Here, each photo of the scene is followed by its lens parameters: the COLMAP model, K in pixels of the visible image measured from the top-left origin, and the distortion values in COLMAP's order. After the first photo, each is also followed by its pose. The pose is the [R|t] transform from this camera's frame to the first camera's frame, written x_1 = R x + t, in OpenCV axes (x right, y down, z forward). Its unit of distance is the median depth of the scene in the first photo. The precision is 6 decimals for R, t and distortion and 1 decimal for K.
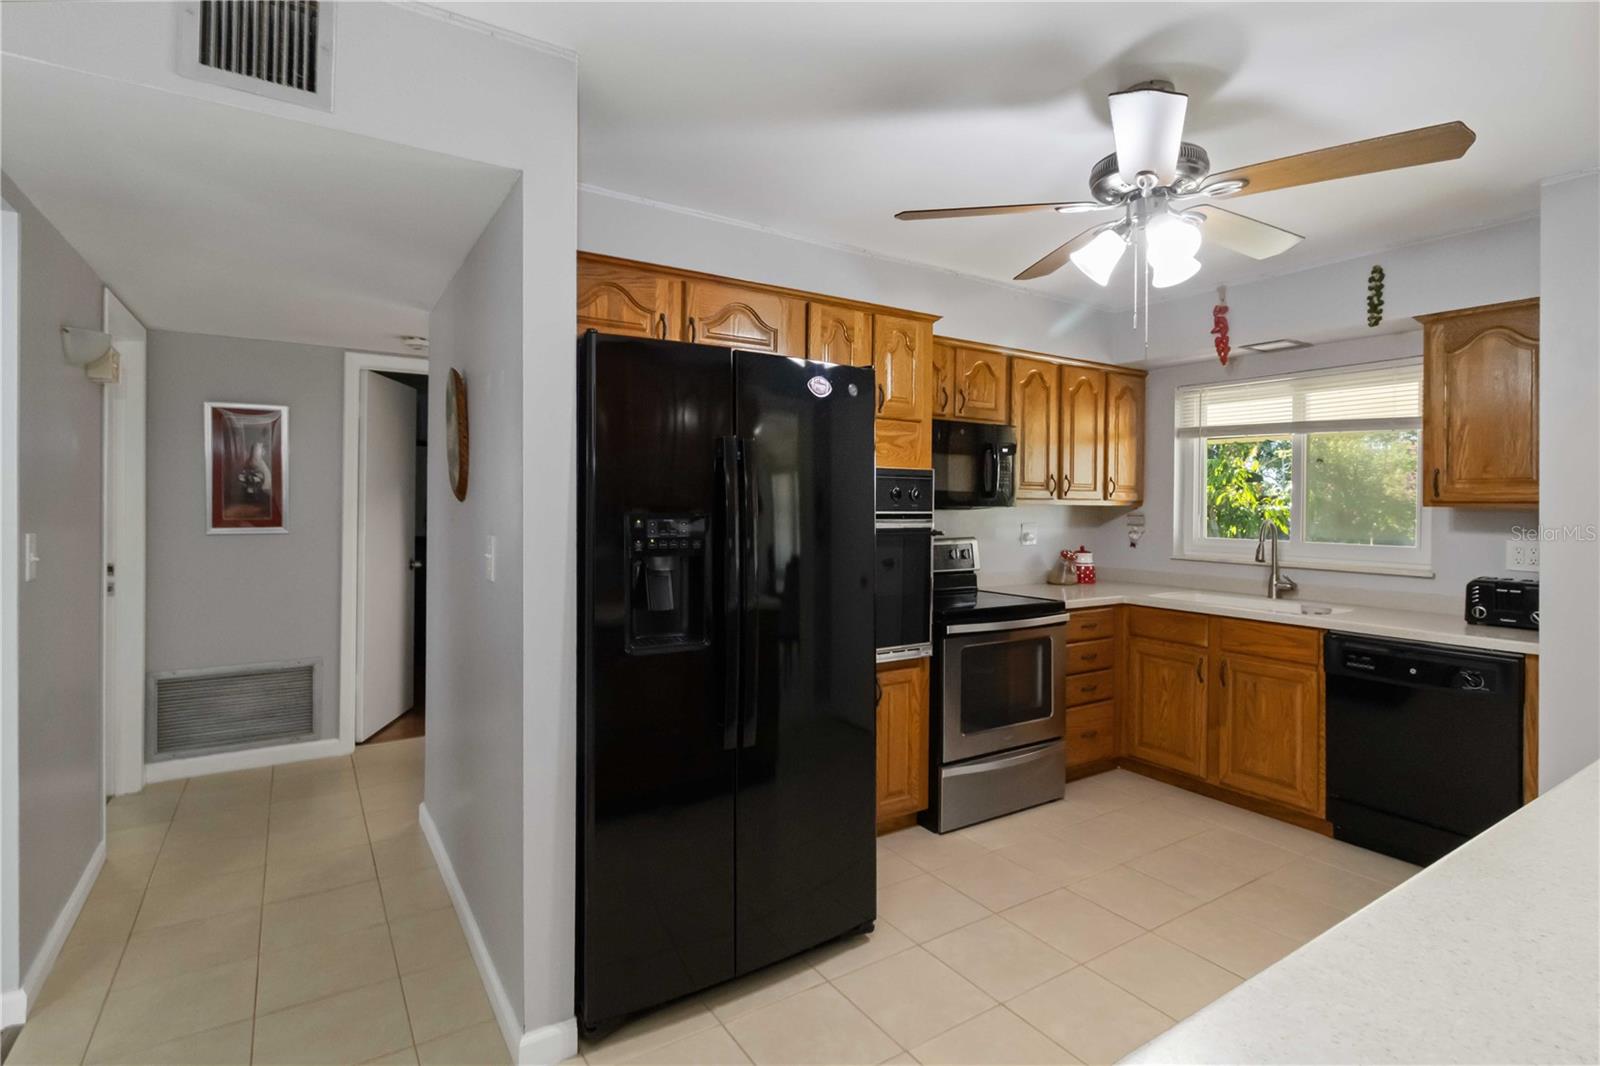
lens RADIAL K [[787.0, 0, 802.1], [0, 787.0, 504.3], [0, 0, 1]] dist [-0.001364, 0.000105]
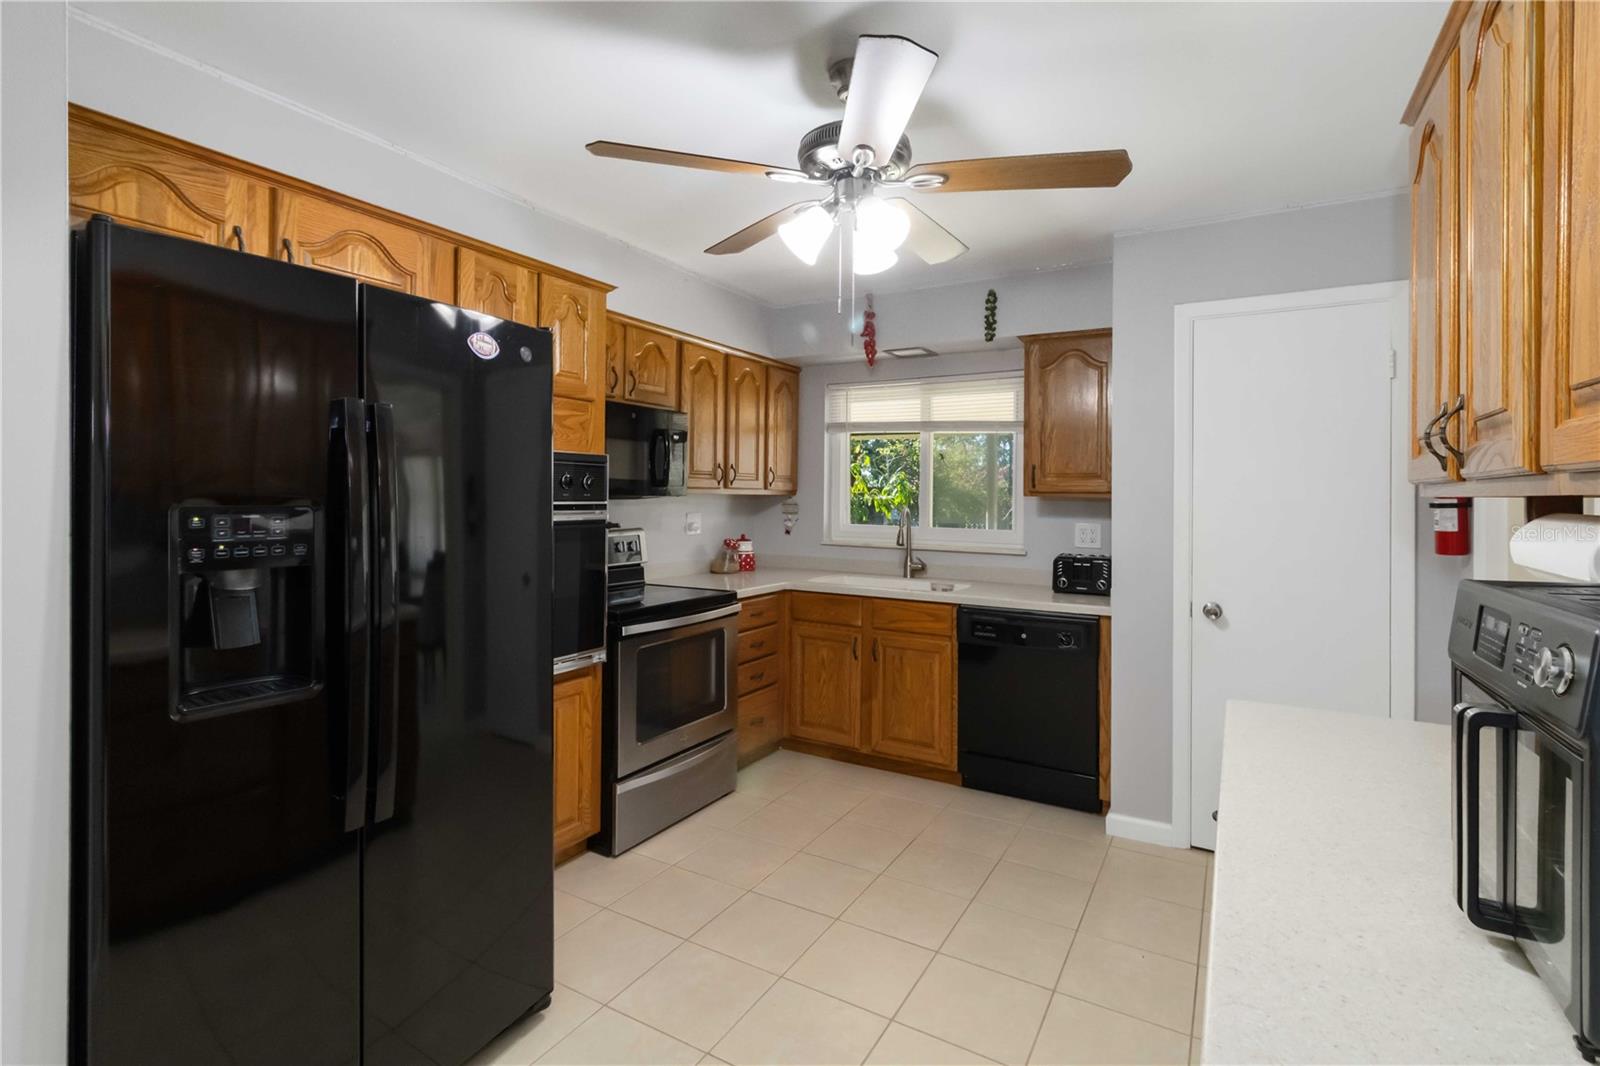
lens RADIAL K [[754.9, 0, 804.8], [0, 754.9, 495.0], [0, 0, 1]] dist [0.005963, 0.000860]
pose [[0.890323, 0.000883, 0.455329, -0.026909], [-0.001953, 0.999996, 0.001881, -0.000249], [-0.455326, -0.002564, 0.890321, 0.127168]]
